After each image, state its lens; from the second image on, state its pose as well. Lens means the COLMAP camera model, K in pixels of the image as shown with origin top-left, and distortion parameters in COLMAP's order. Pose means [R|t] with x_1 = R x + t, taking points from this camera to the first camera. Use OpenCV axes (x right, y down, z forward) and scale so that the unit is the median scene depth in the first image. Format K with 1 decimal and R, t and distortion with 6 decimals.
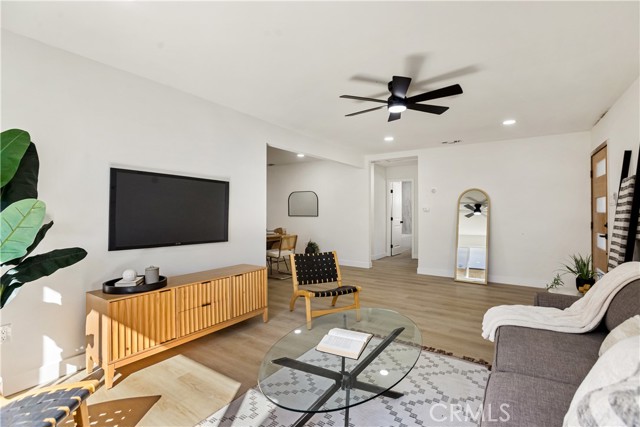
lens RADIAL K [[293.7, 0, 321.8], [0, 293.7, 215.9], [0, 0, 1]] dist [-0.013476, 0.000136]
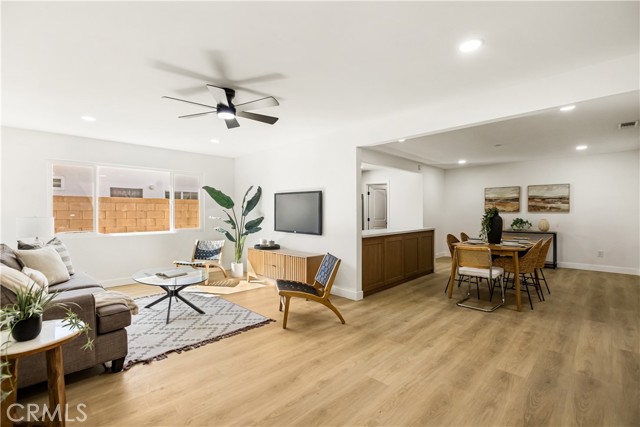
lens RADIAL K [[289.1, 0, 322.4], [0, 289.1, 214.0], [0, 0, 1]] dist [-0.010449, 0.000393]
pose [[-0.172320, 0.004677, -0.985030, 1.327133], [-0.008020, 0.999949, 0.006151, -0.026544], [0.985008, 0.008960, -0.172274, 1.637495]]
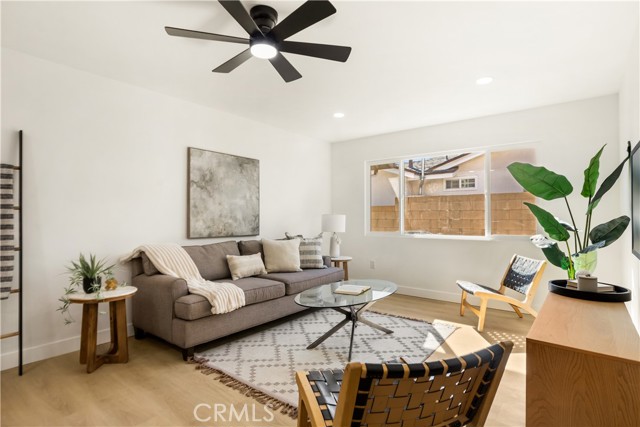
lens RADIAL K [[322.2, 0, 320.0], [0, 322.2, 213.5], [0, 0, 1]] dist [-0.000787, -0.000089]
pose [[-0.997453, 0.002502, 0.071276, 0.070076], [0.002528, 0.999997, 0.000280, 0.003690], [-0.071275, 0.000460, -0.997457, 1.859874]]
